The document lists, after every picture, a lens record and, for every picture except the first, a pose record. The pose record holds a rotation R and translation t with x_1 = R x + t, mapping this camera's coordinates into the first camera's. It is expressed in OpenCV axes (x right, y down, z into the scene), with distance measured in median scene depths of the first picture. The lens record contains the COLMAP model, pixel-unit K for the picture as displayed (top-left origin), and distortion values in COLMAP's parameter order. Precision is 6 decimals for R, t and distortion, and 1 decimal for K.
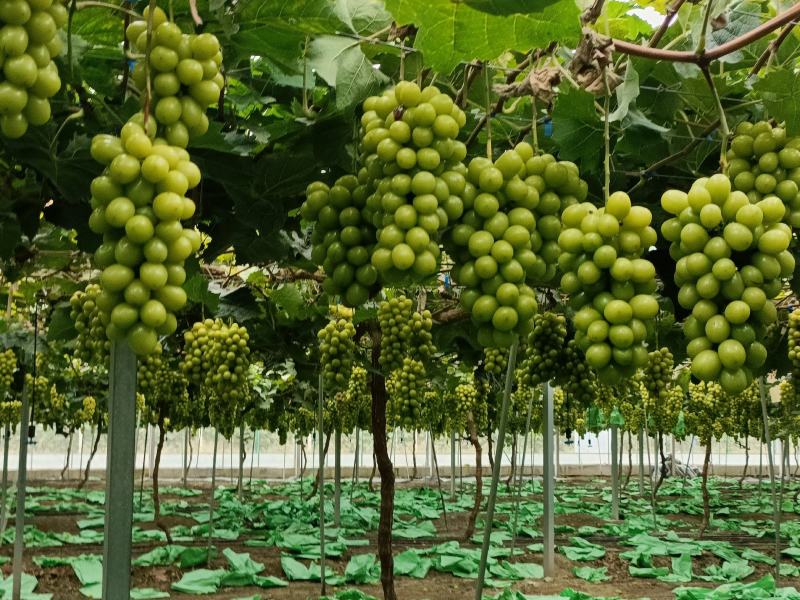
lens RADIAL K [[1157.4, 0, 380.7], [0, 1157.4, 300.9], [0, 0, 1]] dist [0.025618, 0.062412]
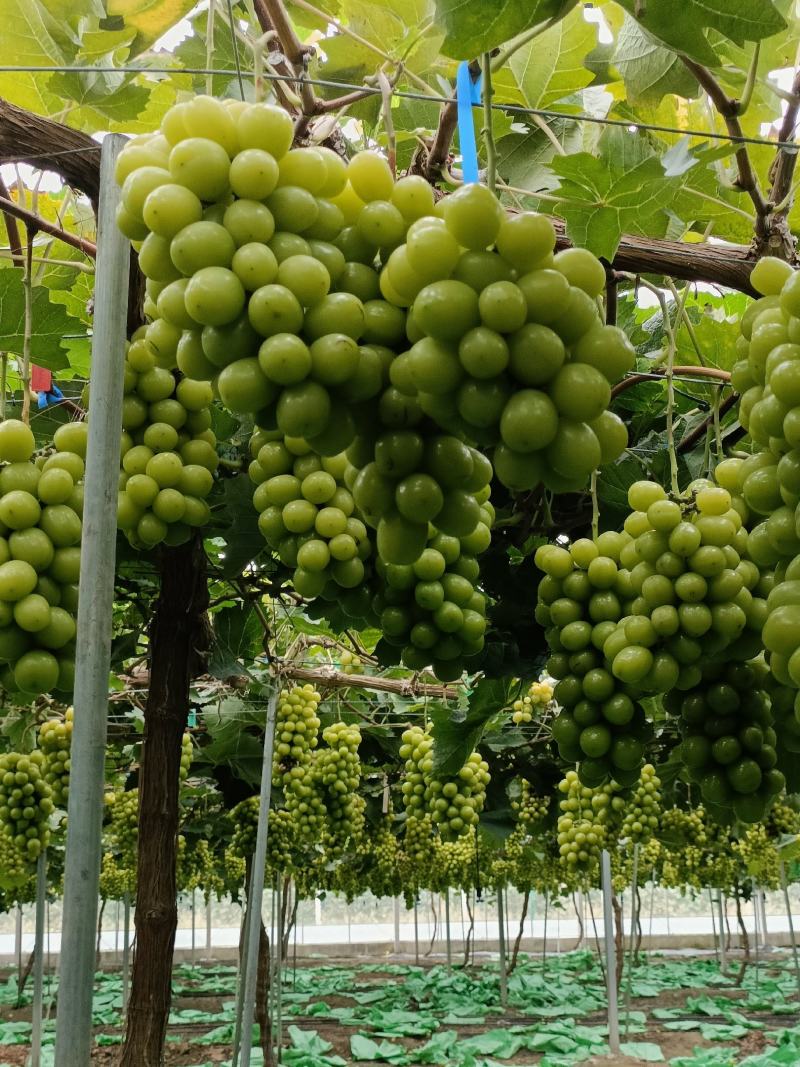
lens RADIAL K [[1543.6, 0, 400.0], [0, 1543.6, 533.5], [0, 0, 1]] dist [0.025618, 0.062412]
pose [[0.965224, -0.086694, -0.246632, 0.280153], [0.057959, 0.990900, -0.121481, -0.021359], [0.254919, 0.102961, 0.961465, -0.207482]]
